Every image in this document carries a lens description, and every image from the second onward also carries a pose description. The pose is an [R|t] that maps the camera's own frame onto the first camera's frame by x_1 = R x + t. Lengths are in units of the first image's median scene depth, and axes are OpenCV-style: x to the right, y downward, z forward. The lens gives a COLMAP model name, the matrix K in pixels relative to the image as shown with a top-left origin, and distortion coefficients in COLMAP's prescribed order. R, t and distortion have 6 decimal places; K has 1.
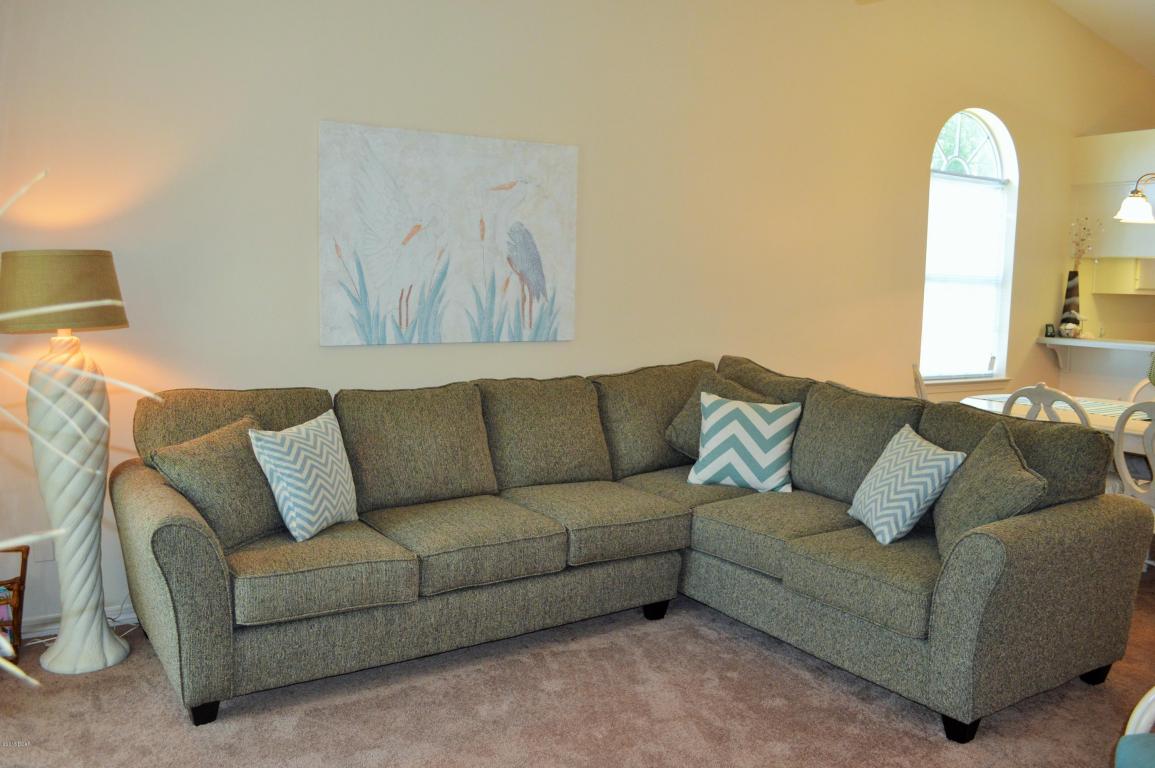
lens RADIAL K [[912.1, 0, 588.5], [0, 912.1, 394.1], [0, 0, 1]] dist [-0.064738, -0.004319]
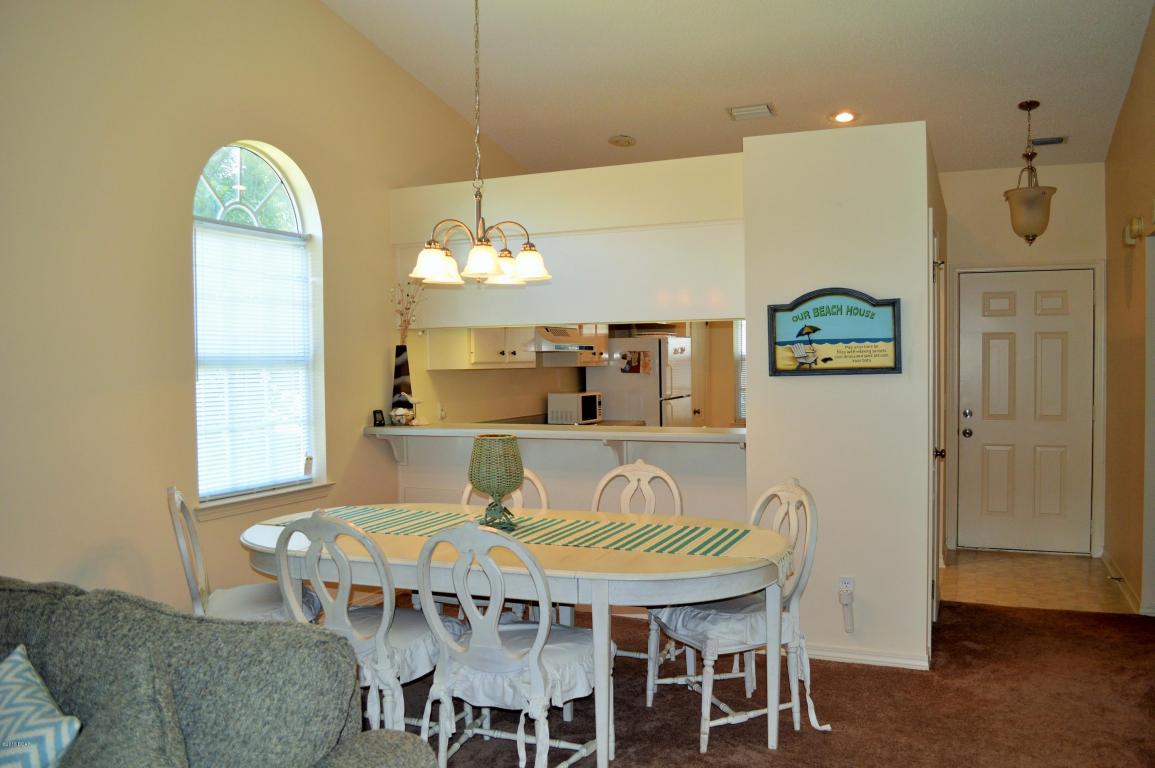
lens RADIAL K [[912.1, 0, 581.8], [0, 912.1, 379.8], [0, 0, 1]] dist [-0.064738, -0.004319]
pose [[0.815457, -0.044881, 0.577075, 0.190121], [0.102564, 0.992417, -0.067749, -0.030687], [-0.569659, 0.114433, 0.813876, 0.213799]]
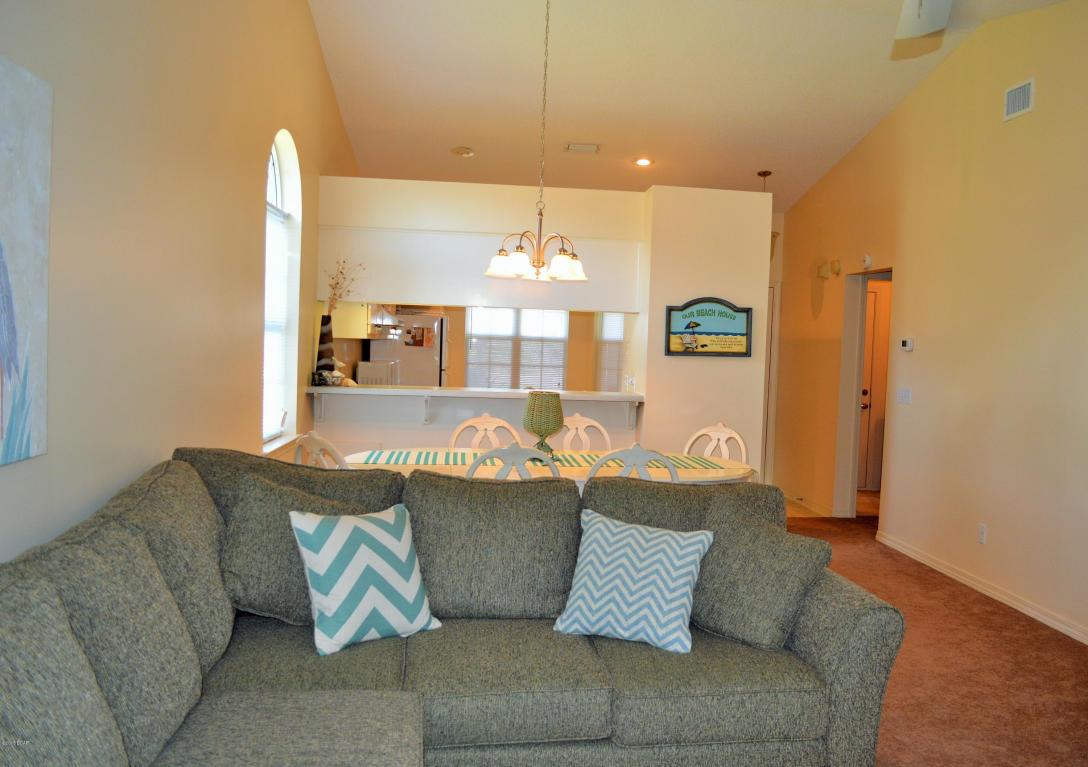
lens RADIAL K [[950.7, 0, 549.7], [0, 950.7, 391.1], [0, 0, 1]] dist [-0.046509, -0.002734]
pose [[0.416071, -0.056194, 0.907594, -0.282661], [0.087885, 0.995901, 0.021373, -0.060096], [-0.905075, 0.070872, 0.419304, 0.377041]]
